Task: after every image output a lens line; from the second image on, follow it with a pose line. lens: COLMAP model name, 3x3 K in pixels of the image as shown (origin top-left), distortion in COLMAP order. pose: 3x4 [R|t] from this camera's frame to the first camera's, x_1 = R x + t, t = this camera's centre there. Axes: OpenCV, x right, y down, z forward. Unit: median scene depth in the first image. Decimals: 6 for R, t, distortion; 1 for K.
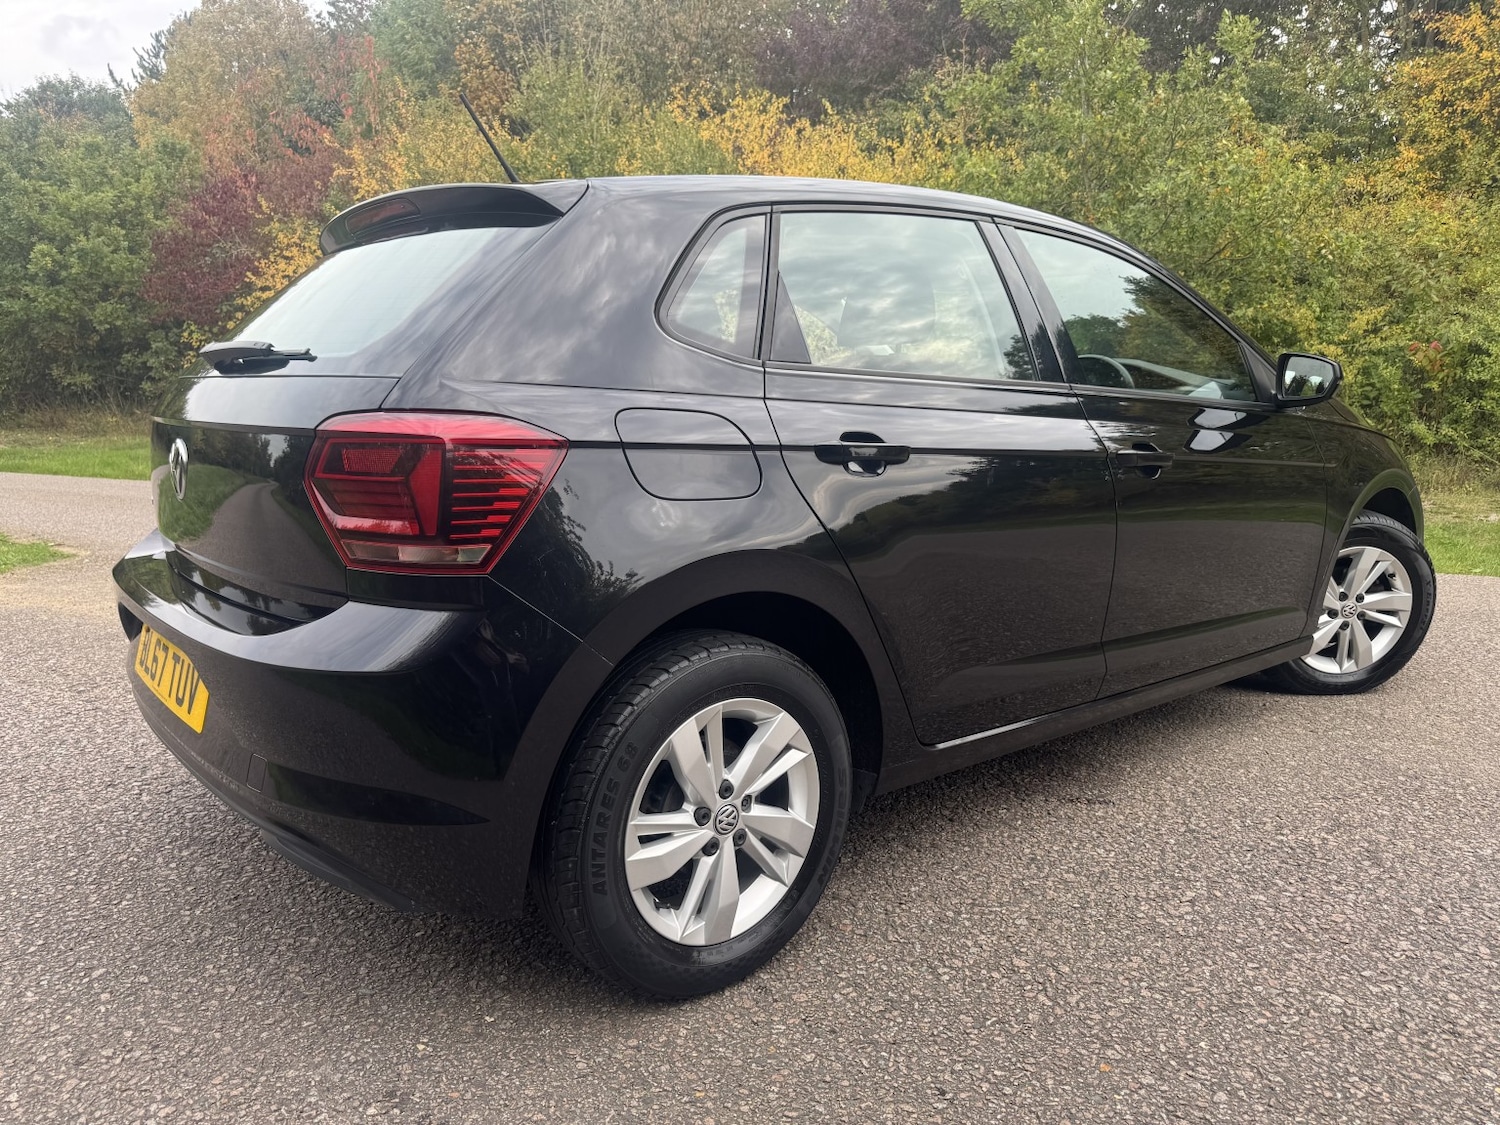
lens RADIAL K [[1076.3, 0, 751.5], [0, 1076.3, 563.3], [0, 0, 1]] dist [0.012727, -0.019491]
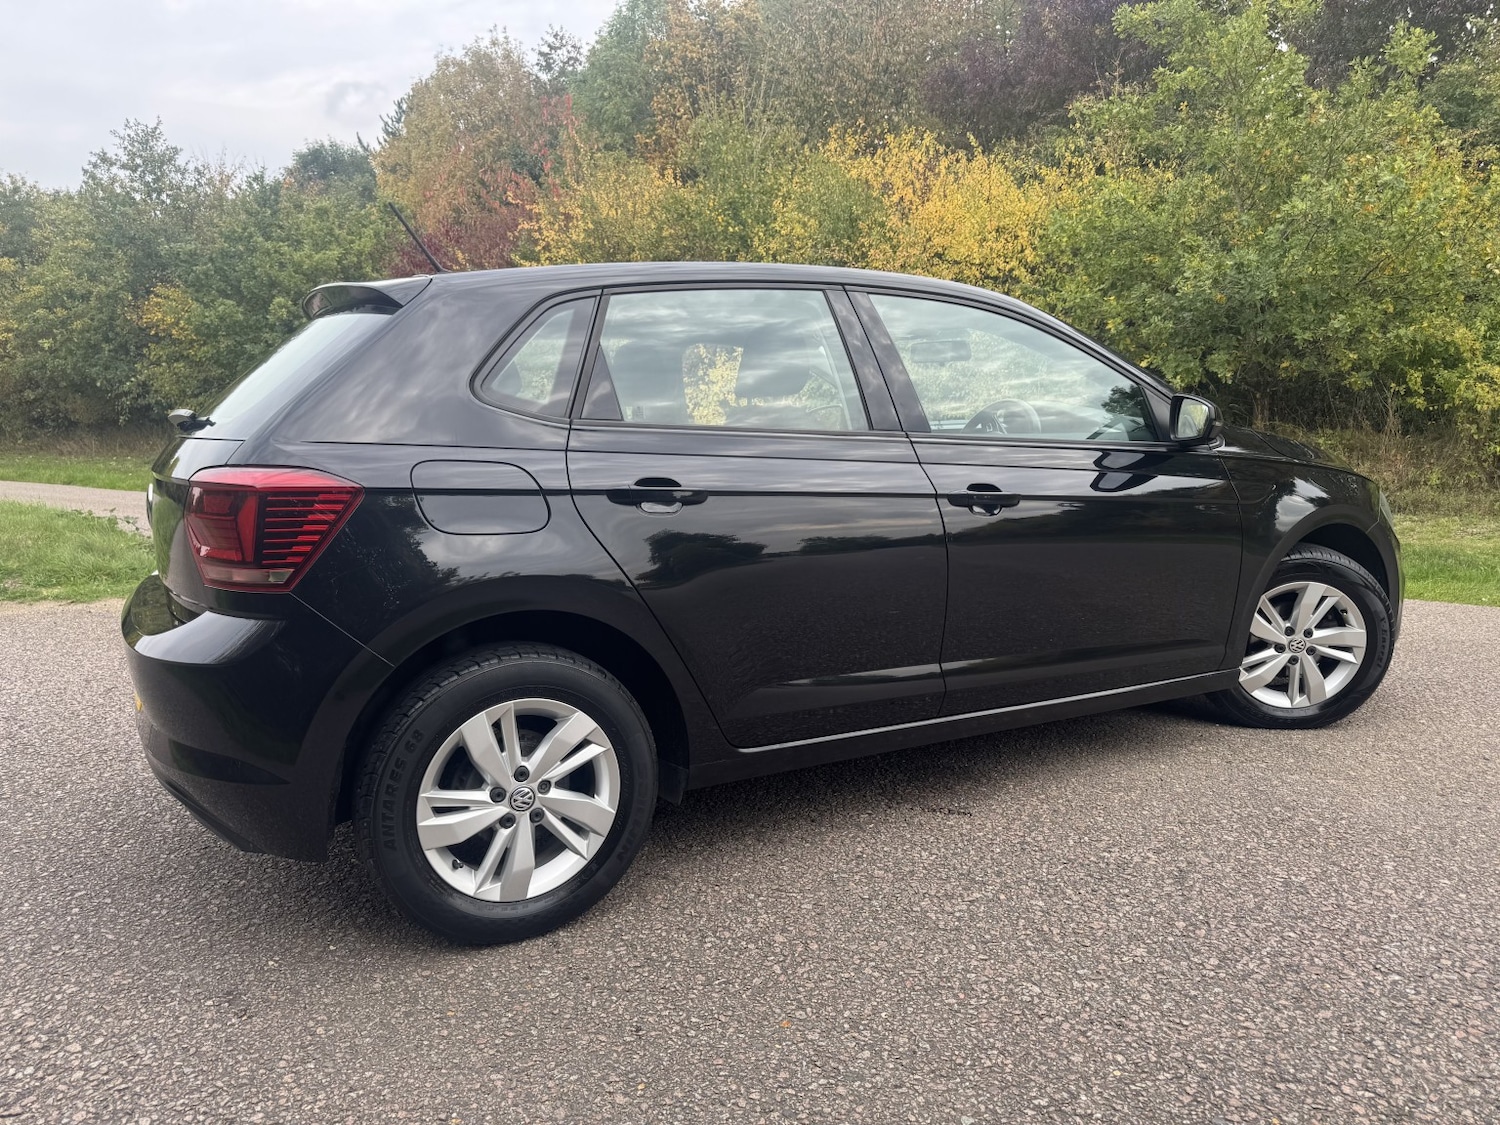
lens RADIAL K [[1076.3, 0, 762.8], [0, 1076.3, 558.8], [0, 0, 1]] dist [0.012727, -0.019491]
pose [[0.983534, 0.011401, -0.180364, 0.358983], [-0.016334, 0.999531, -0.025890, -0.003903], [0.179984, 0.028409, 0.983259, -0.118367]]
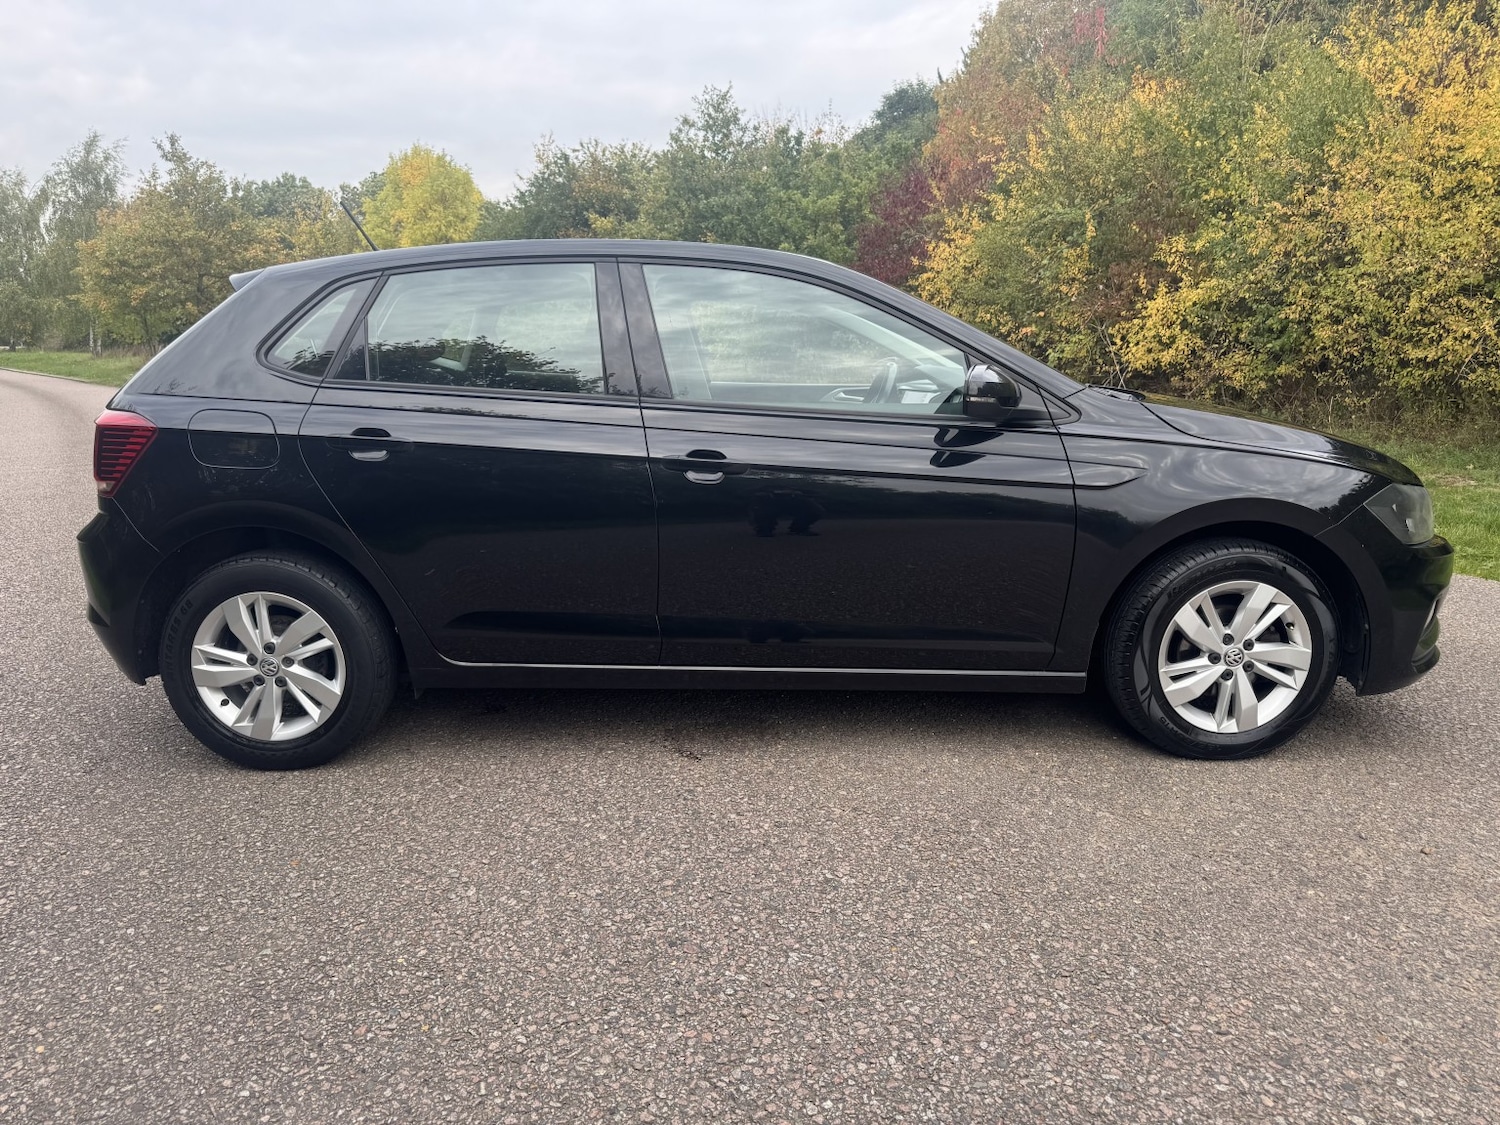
lens RADIAL K [[1076.3, 0, 762.1], [0, 1076.3, 568.0], [0, 0, 1]] dist [0.012727, -0.019491]
pose [[0.756361, 0.123855, -0.642323, 1.212066], [-0.098561, 0.992280, 0.075275, -0.080705], [0.646687, 0.006373, 0.762729, 0.192664]]
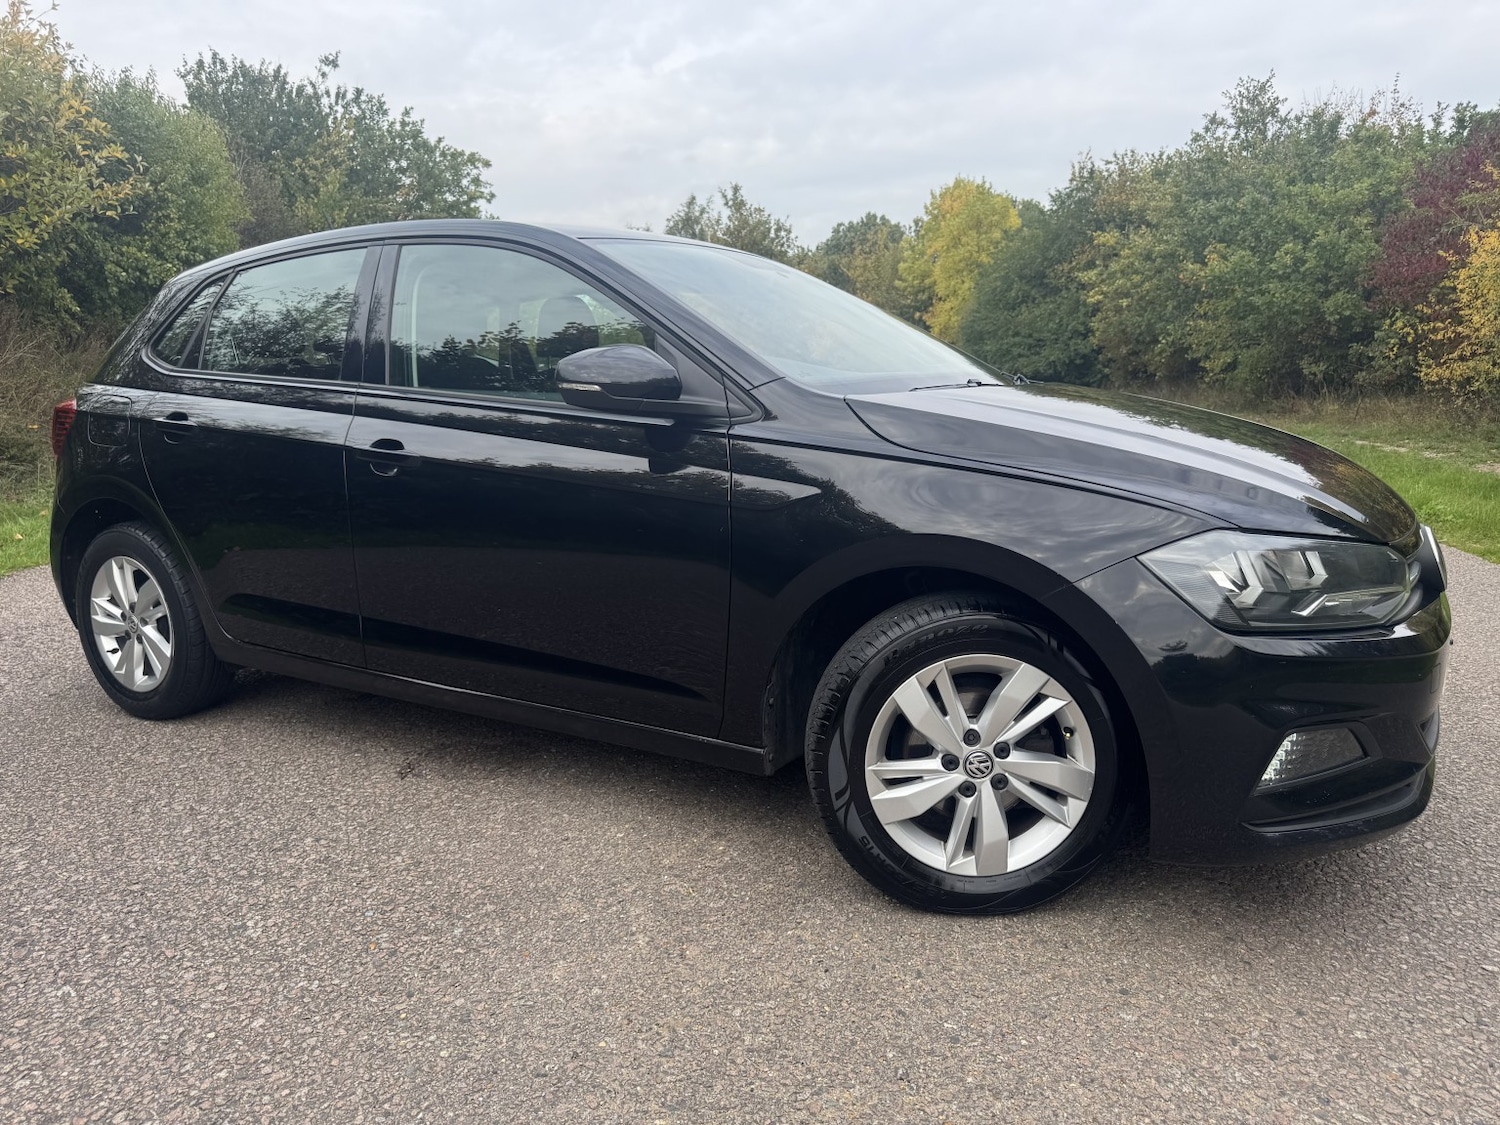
lens RADIAL K [[1076.3, 0, 757.8], [0, 1076.3, 566.4], [0, 0, 1]] dist [0.012727, -0.019491]
pose [[0.336913, 0.156988, -0.928356, 1.546856], [-0.143081, 0.983087, 0.114317, -0.166030], [0.930601, 0.094315, 0.353676, 1.017721]]
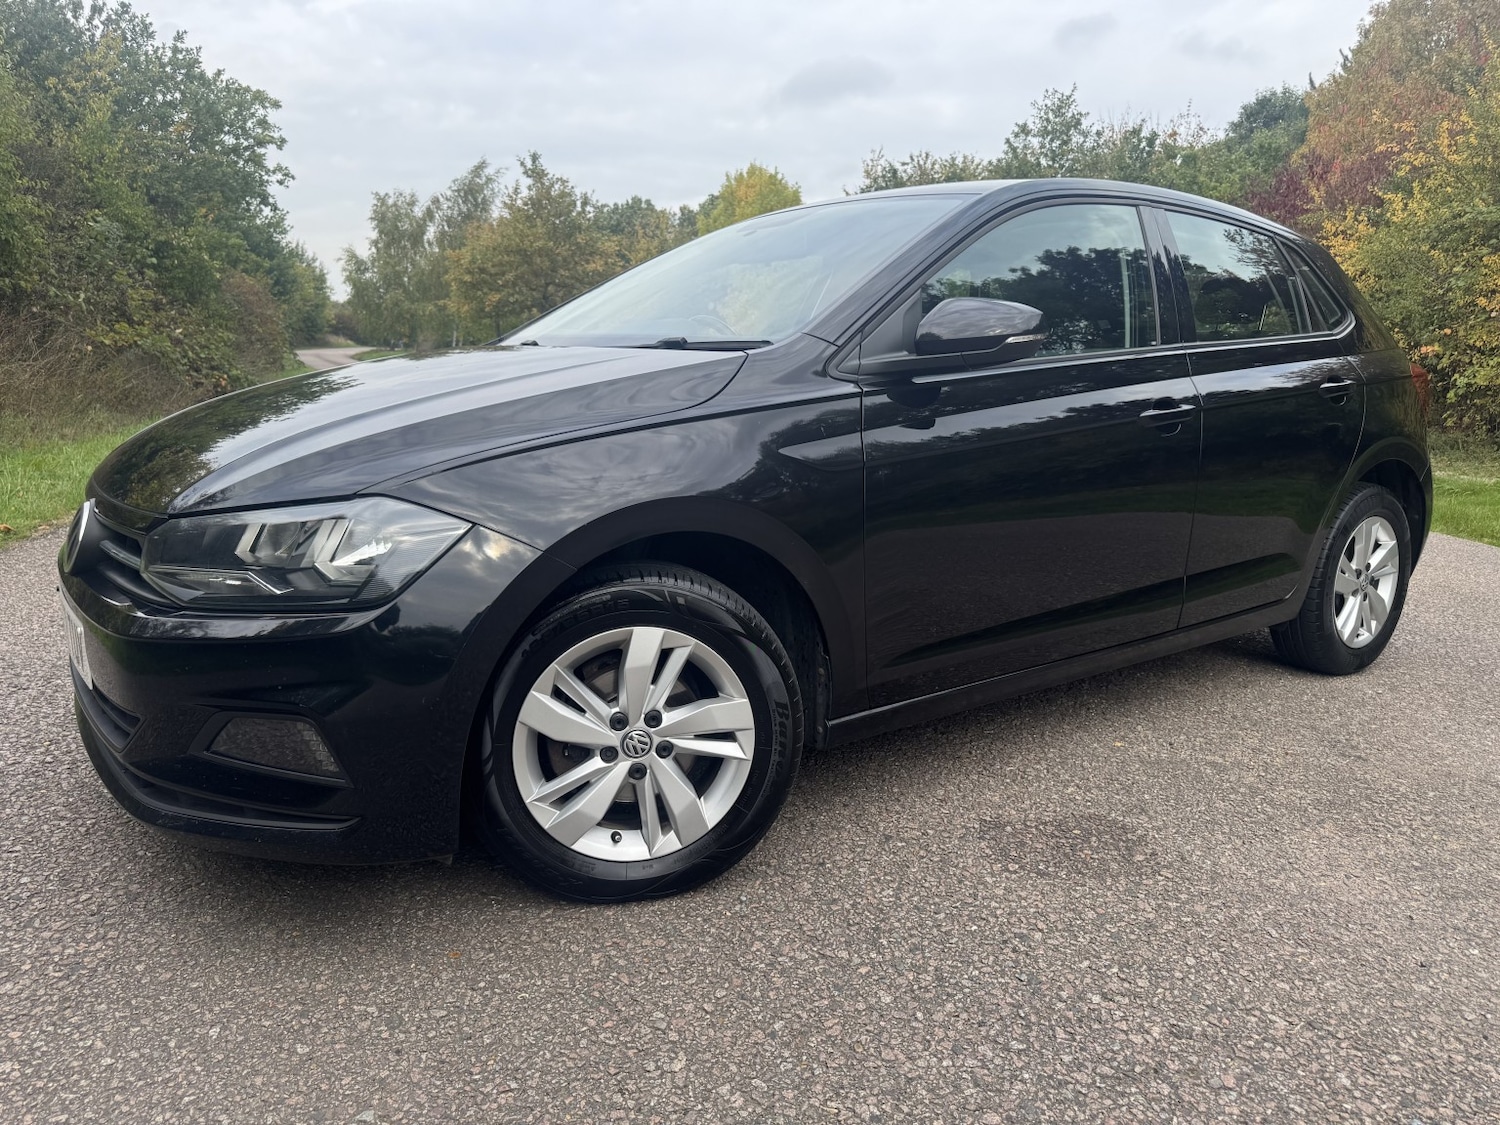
lens RADIAL K [[1076.3, 0, 752.6], [0, 1076.3, 572.2], [0, 0, 1]] dist [0.012727, -0.019491]
pose [[0.539615, 0.170732, -0.824419, 0.909904], [-0.164655, 0.981714, 0.095534, -0.036802], [0.825654, 0.084193, 0.557859, 0.433249]]
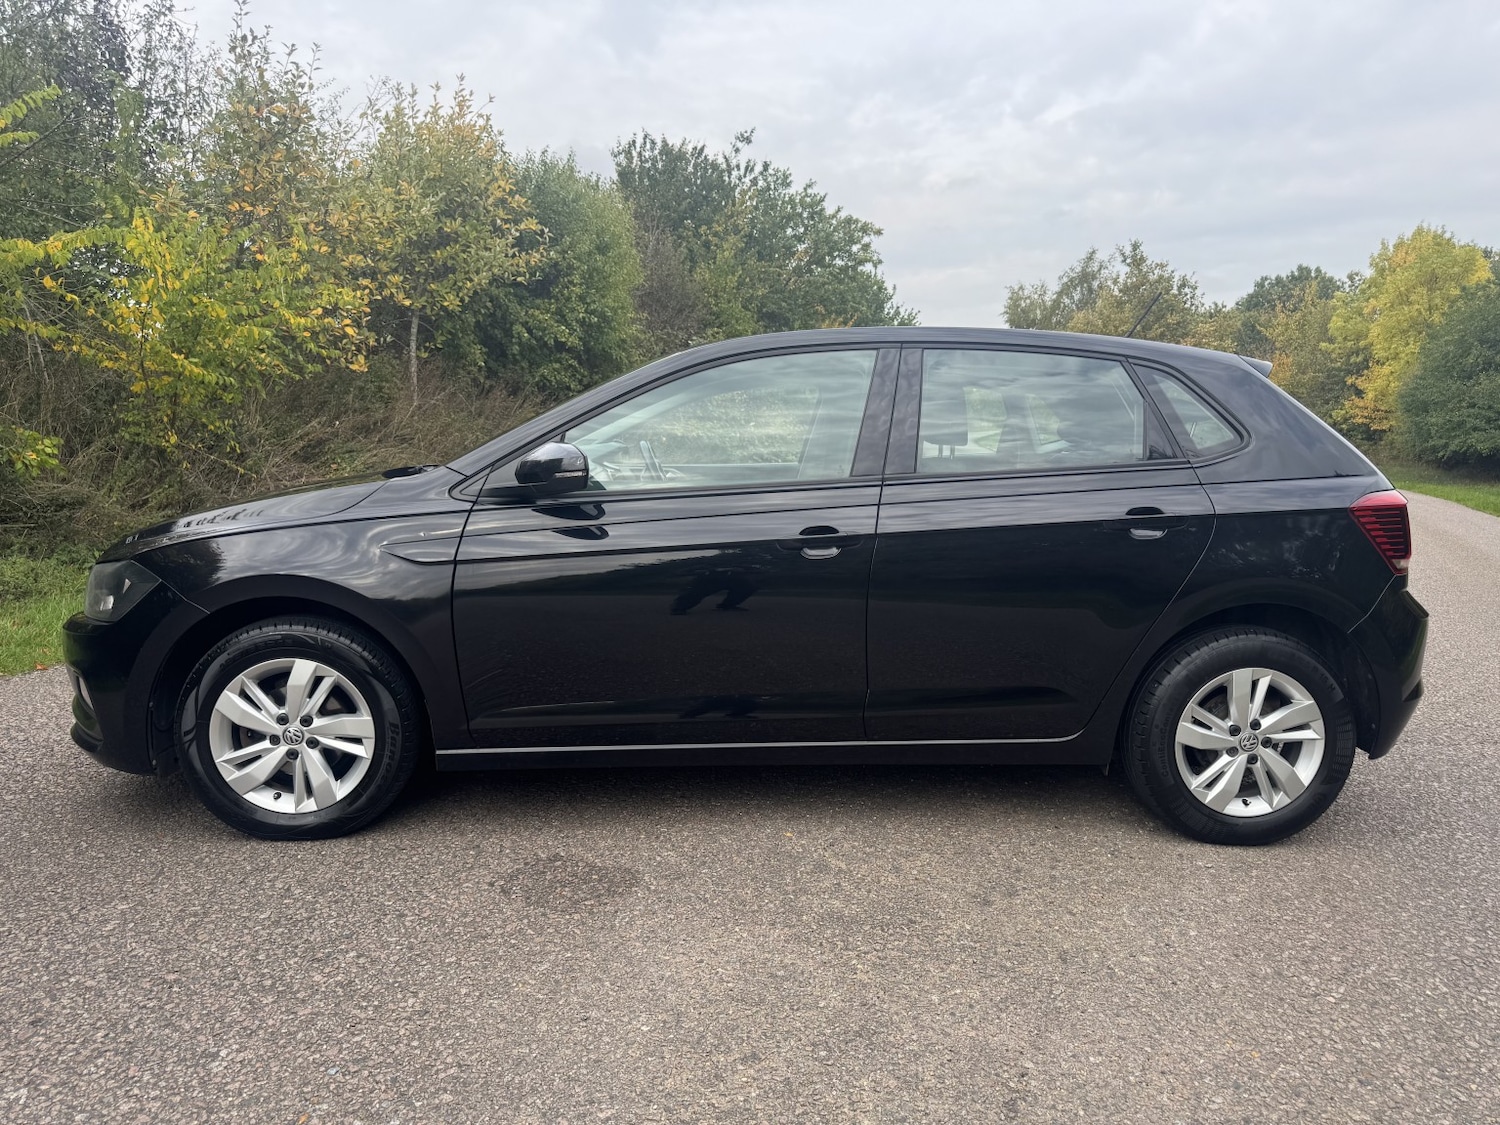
lens RADIAL K [[1076.3, 0, 754.9], [0, 1076.3, 555.8], [0, 0, 1]] dist [0.012727, -0.019491]
pose [[-0.016004, 0.116907, -0.993014, 1.407957], [-0.194400, 0.973826, 0.117781, -0.266115], [0.980792, 0.194927, 0.007141, 1.286956]]
